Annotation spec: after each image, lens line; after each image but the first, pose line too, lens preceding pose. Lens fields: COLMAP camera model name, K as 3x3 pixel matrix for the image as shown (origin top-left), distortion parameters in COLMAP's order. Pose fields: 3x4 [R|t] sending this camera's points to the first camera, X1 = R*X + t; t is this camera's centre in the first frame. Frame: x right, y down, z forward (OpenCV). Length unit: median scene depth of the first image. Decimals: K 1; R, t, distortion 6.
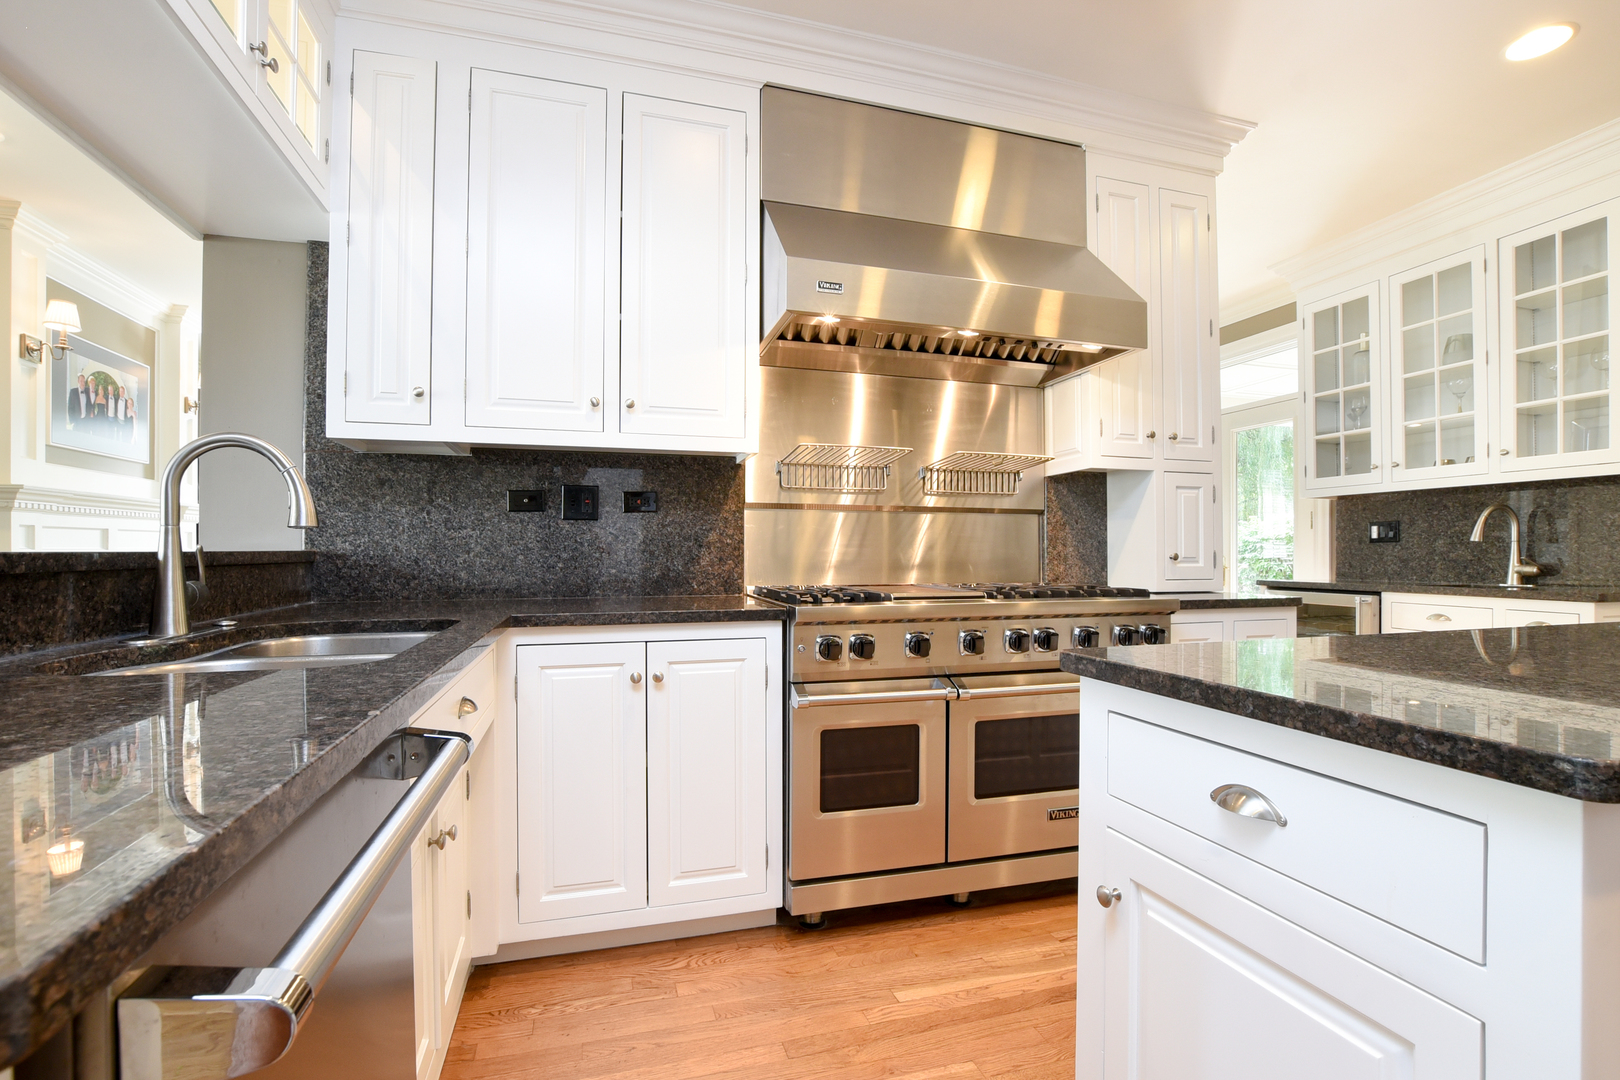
lens RADIAL K [[721.7, 0, 813.8], [0, 721.7, 551.6], [0, 0, 1]] dist [-0.033473, 0.004993]
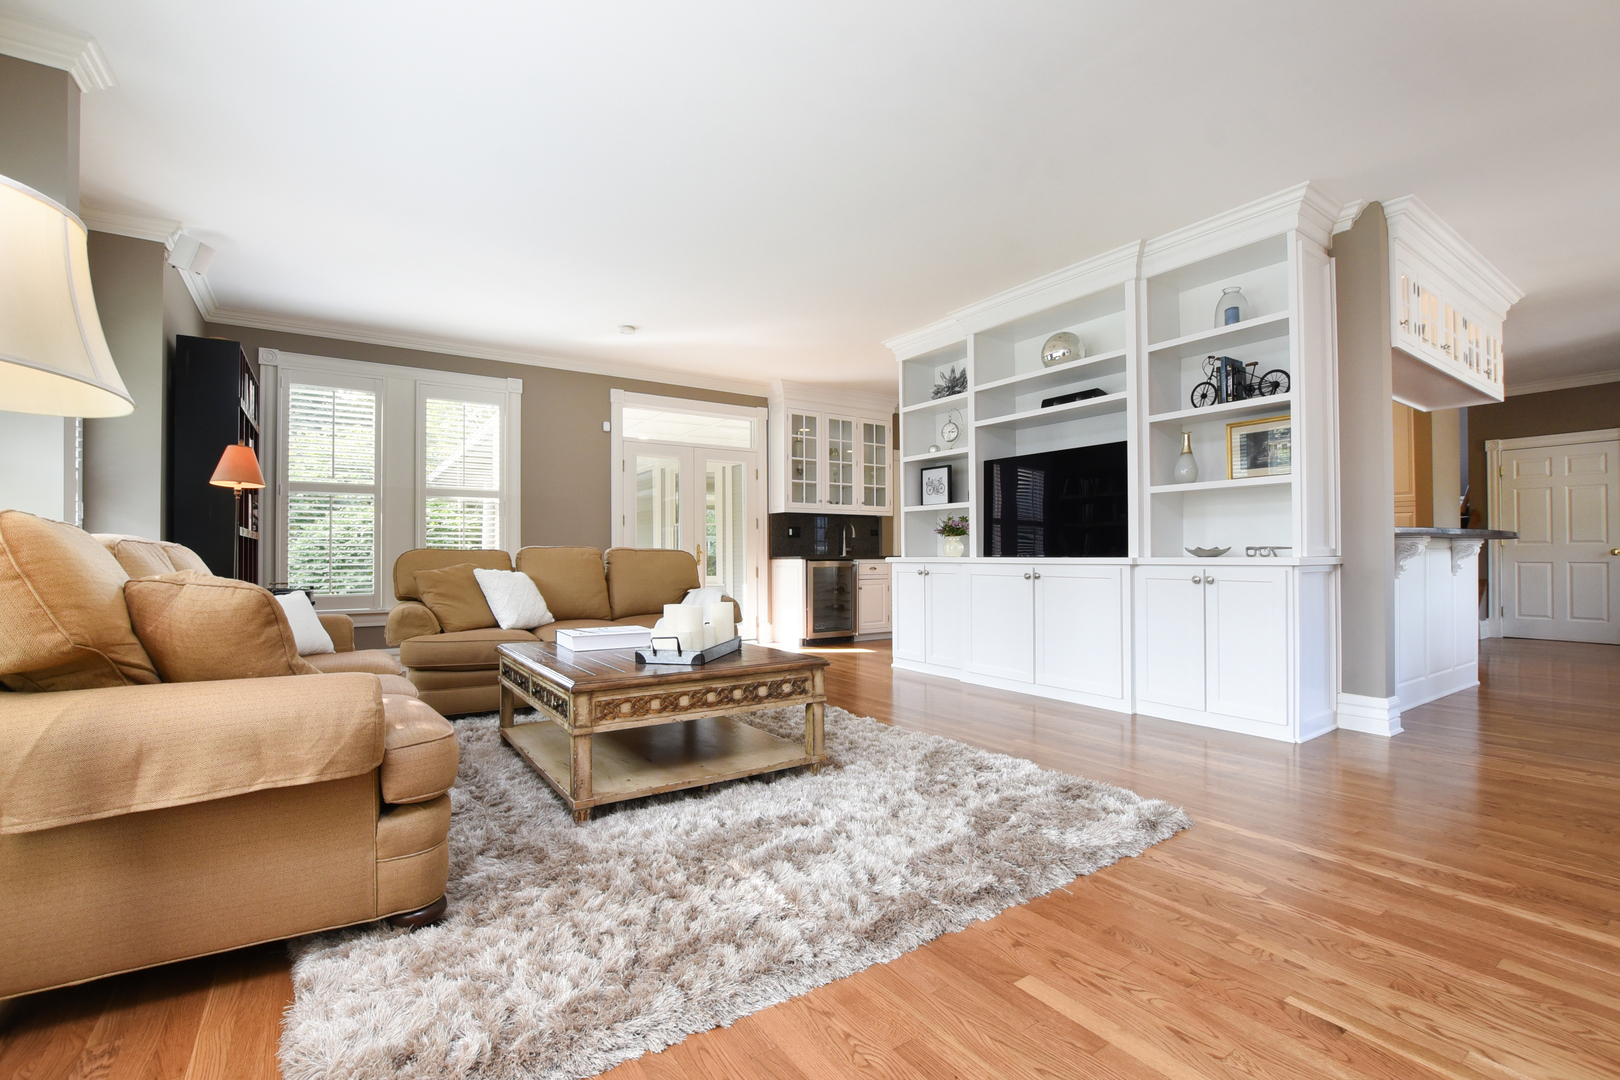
lens RADIAL K [[721.7, 0, 779.6], [0, 721.7, 553.4], [0, 0, 1]] dist [-0.033473, 0.004993]
pose [[-0.276954, 0.002404, 0.960880, -1.698687], [0.000736, 0.999997, -0.002289, 0.054182], [-0.960883, 0.000073, -0.276955, 2.383477]]
